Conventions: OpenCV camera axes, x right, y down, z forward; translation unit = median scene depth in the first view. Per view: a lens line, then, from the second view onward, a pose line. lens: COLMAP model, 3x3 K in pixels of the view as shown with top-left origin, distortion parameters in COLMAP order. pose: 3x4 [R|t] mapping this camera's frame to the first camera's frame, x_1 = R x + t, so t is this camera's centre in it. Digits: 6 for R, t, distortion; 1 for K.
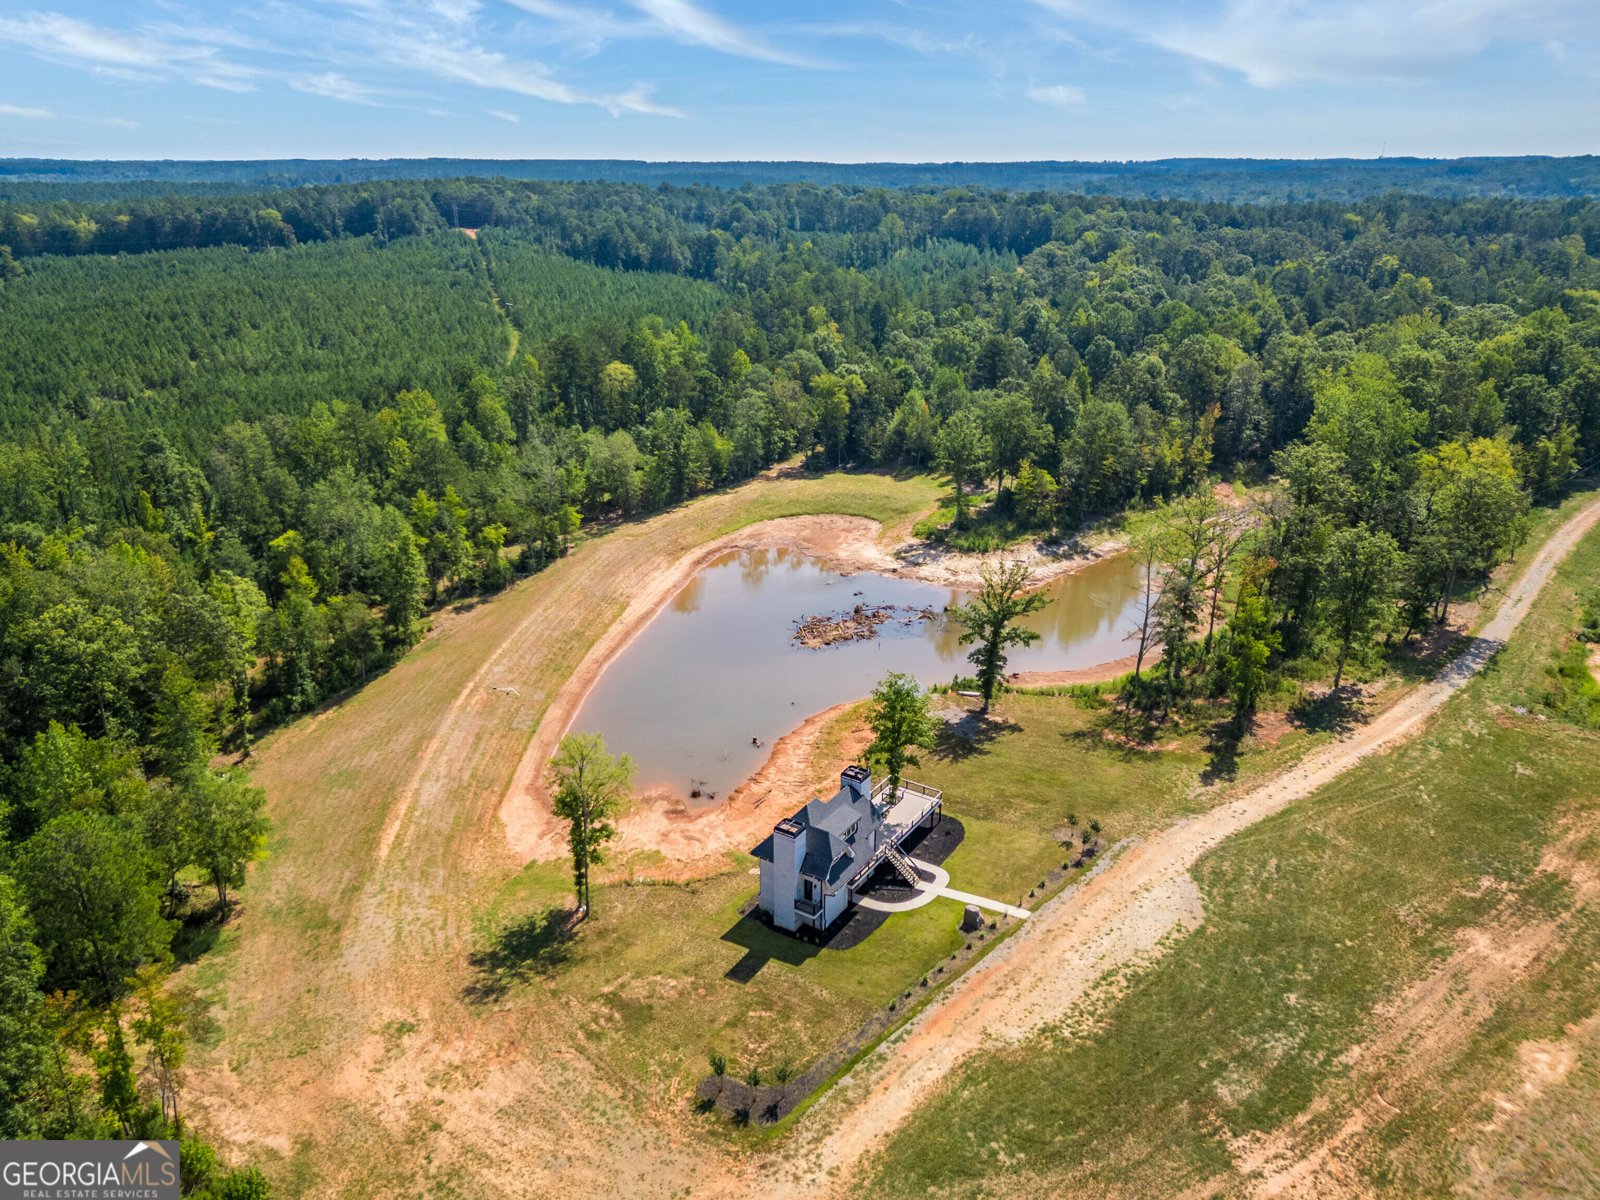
lens RADIAL K [[1258.9, 0, 843.5], [0, 1258.9, 598.9], [0, 0, 1]] dist [0.087194, -0.088925]
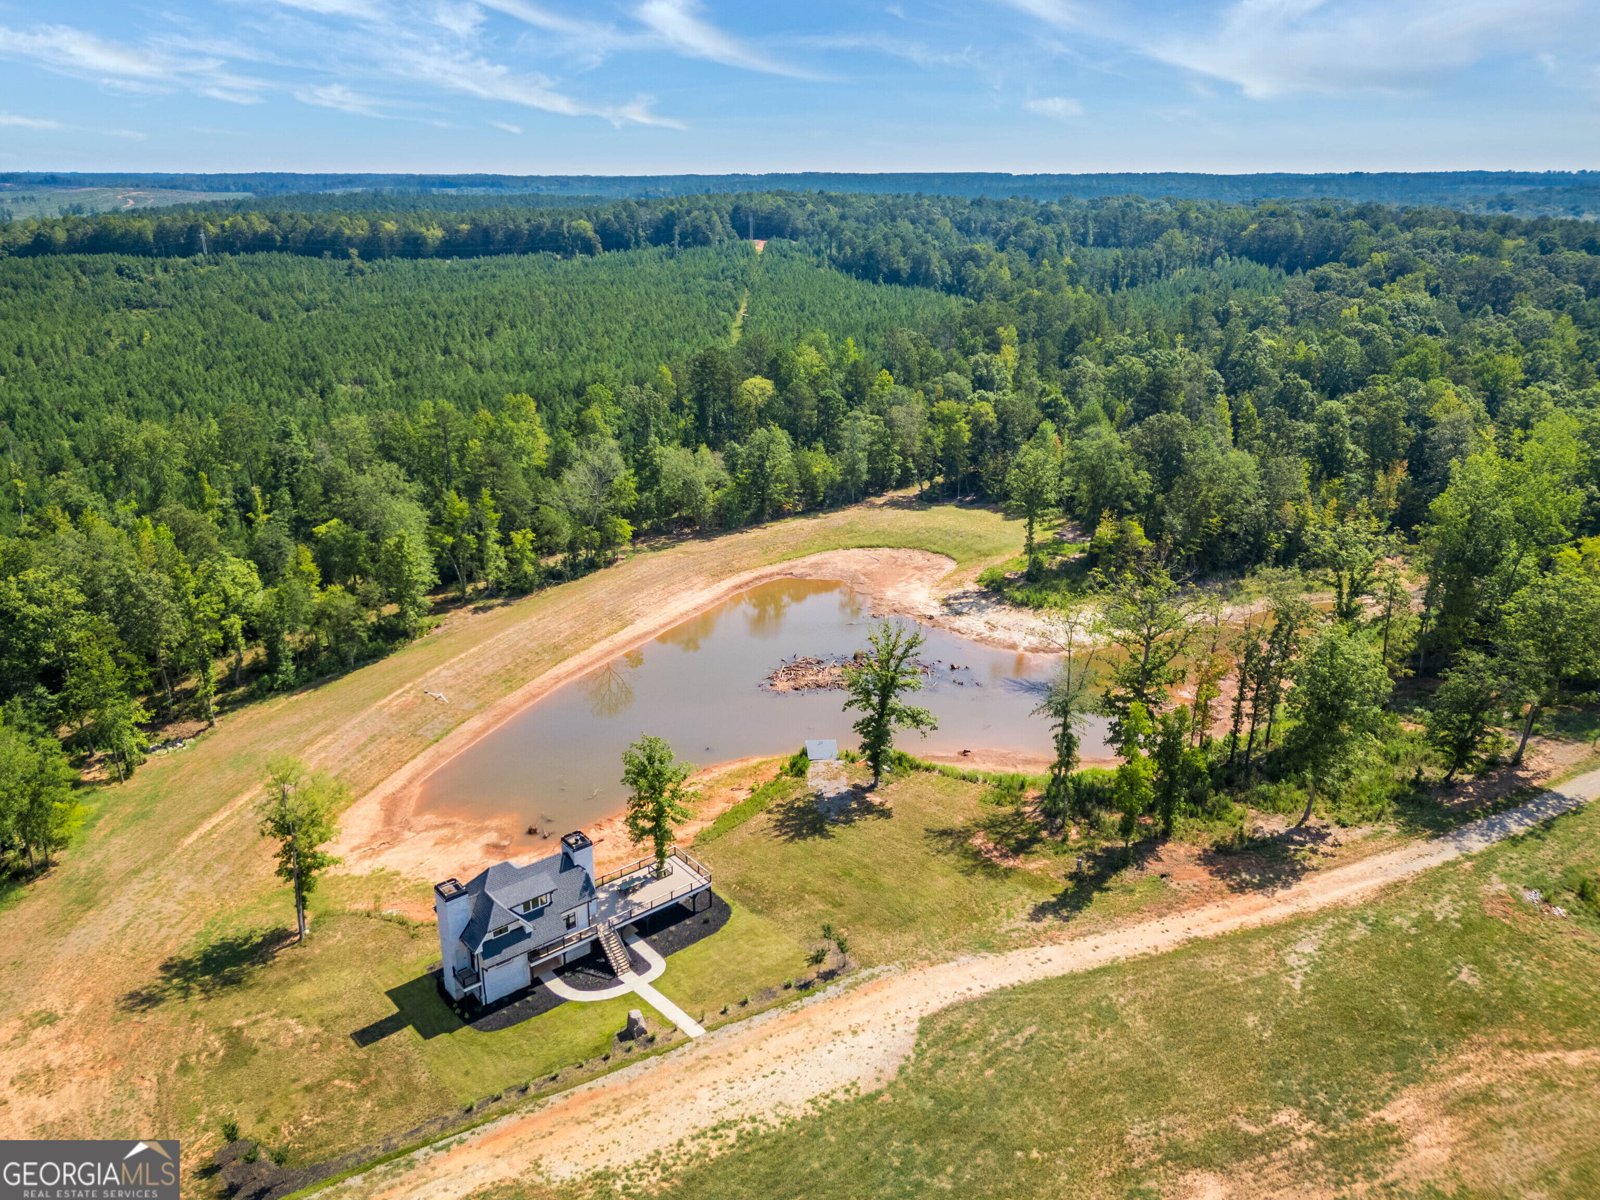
lens RADIAL K [[1258.9, 0, 843.5], [0, 1258.9, 598.9], [0, 0, 1]] dist [0.087194, -0.088925]
pose [[0.943671, 0.106492, -0.313281, 0.261634], [-0.109111, 0.993987, 0.009214, -0.036916], [0.312378, 0.025487, 0.949616, 0.103576]]
